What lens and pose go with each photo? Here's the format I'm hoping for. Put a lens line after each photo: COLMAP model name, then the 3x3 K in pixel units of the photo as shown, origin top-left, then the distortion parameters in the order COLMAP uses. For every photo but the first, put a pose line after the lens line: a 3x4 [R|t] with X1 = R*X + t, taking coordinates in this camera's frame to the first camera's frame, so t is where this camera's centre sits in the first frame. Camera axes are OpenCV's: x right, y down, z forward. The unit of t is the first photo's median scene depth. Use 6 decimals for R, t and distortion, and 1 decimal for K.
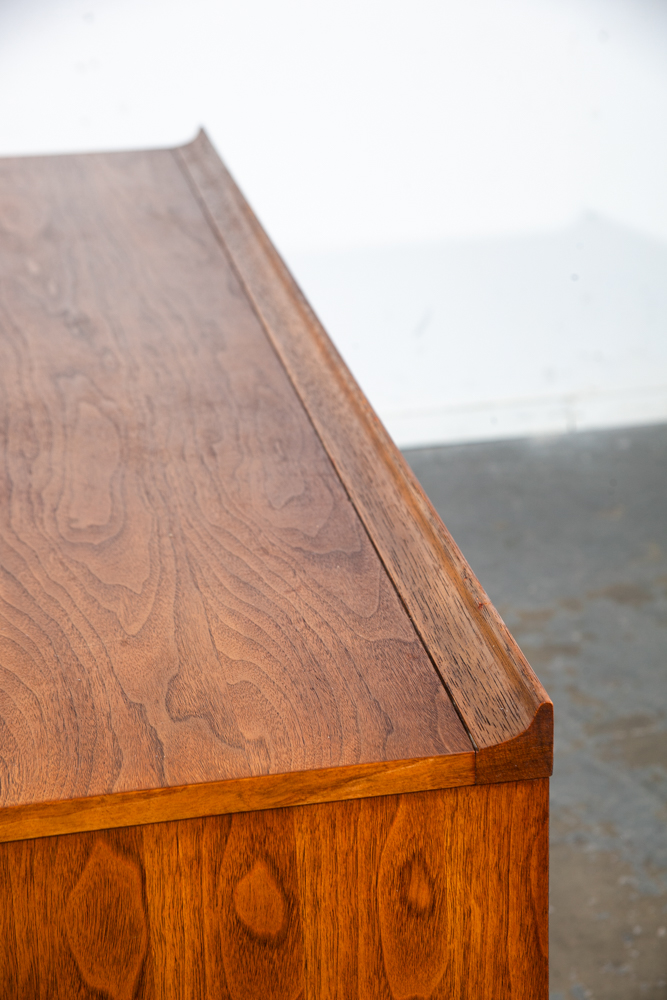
lens RADIAL K [[1910.7, 0, 333.5], [0, 1910.7, 500.0], [0, 0, 1]] dist [0.167850, 0.018181]
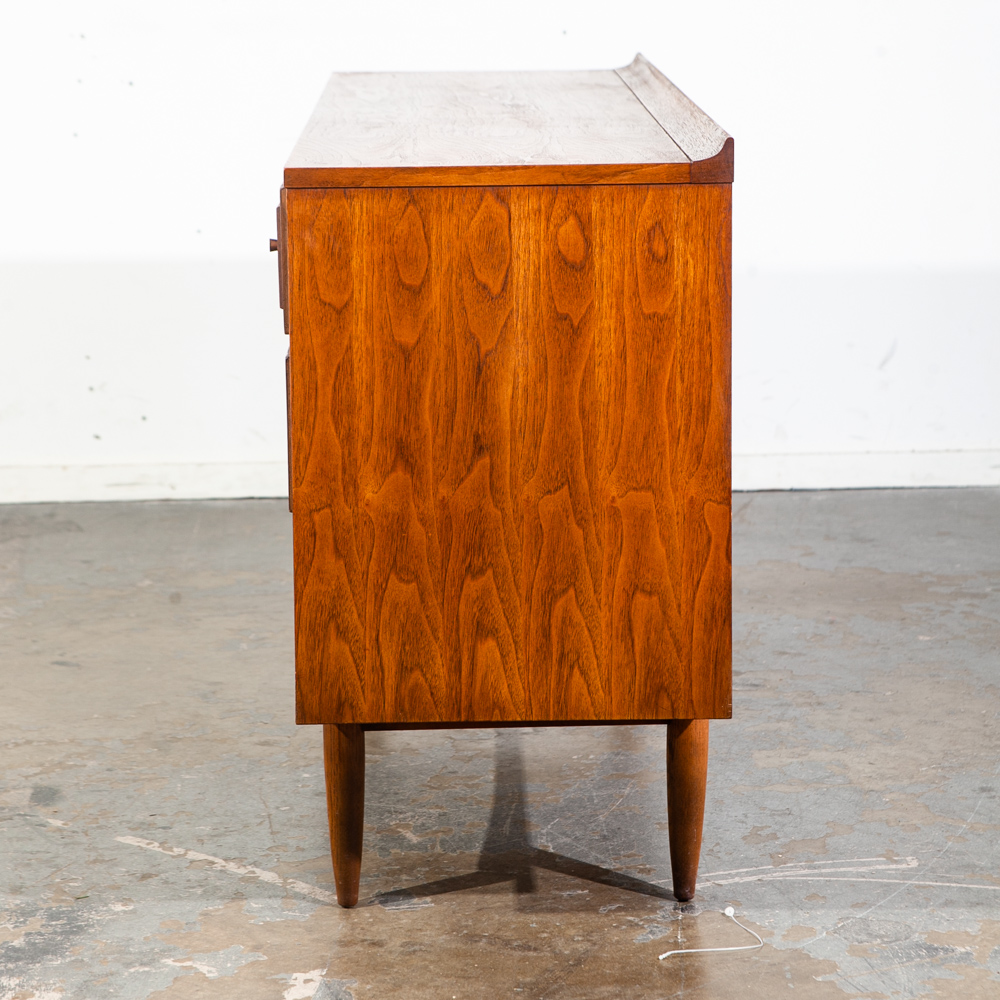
lens RADIAL K [[3184.5, 0, 500.0], [0, 3184.5, 500.0], [0, 0, 1]] dist [0.361186, 0.805078]
pose [[0.986146, 0.042732, -0.160279, 0.394866], [-0.074639, 0.977214, -0.198698, 1.060066], [0.148136, 0.207908, 0.966866, -1.921182]]
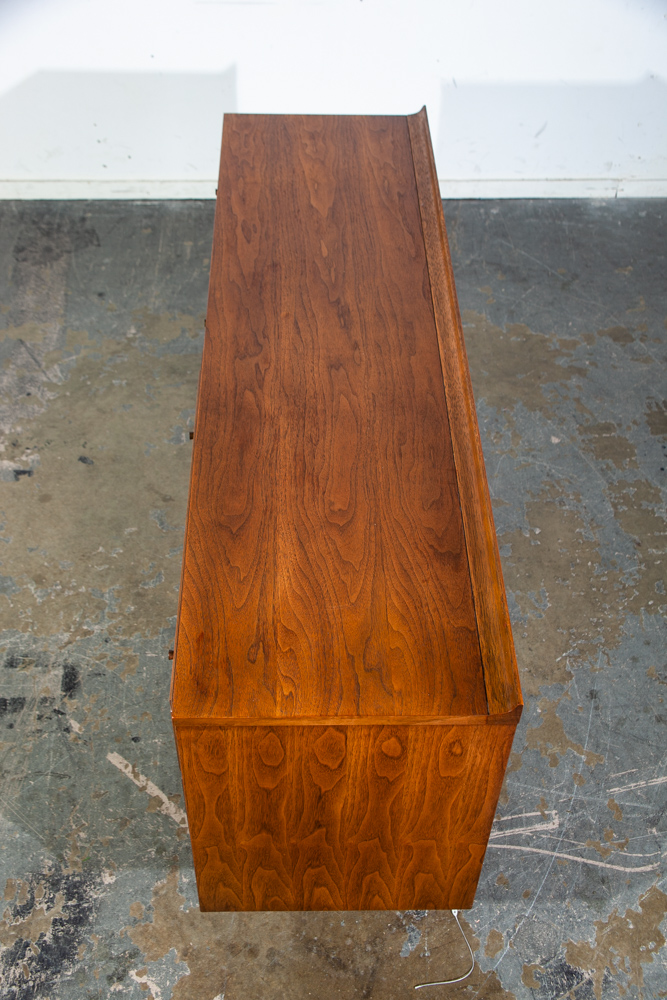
lens RADIAL K [[1088.7, 0, 331.3], [0, 1088.7, 478.7], [0, 0, 1]] dist [0.012274, 0.047352]
pose [[0.985957, 0.147005, -0.079230, -0.054085], [-0.102079, 0.906015, 0.410752, -0.665886], [0.132166, -0.396897, 0.908298, -0.145412]]
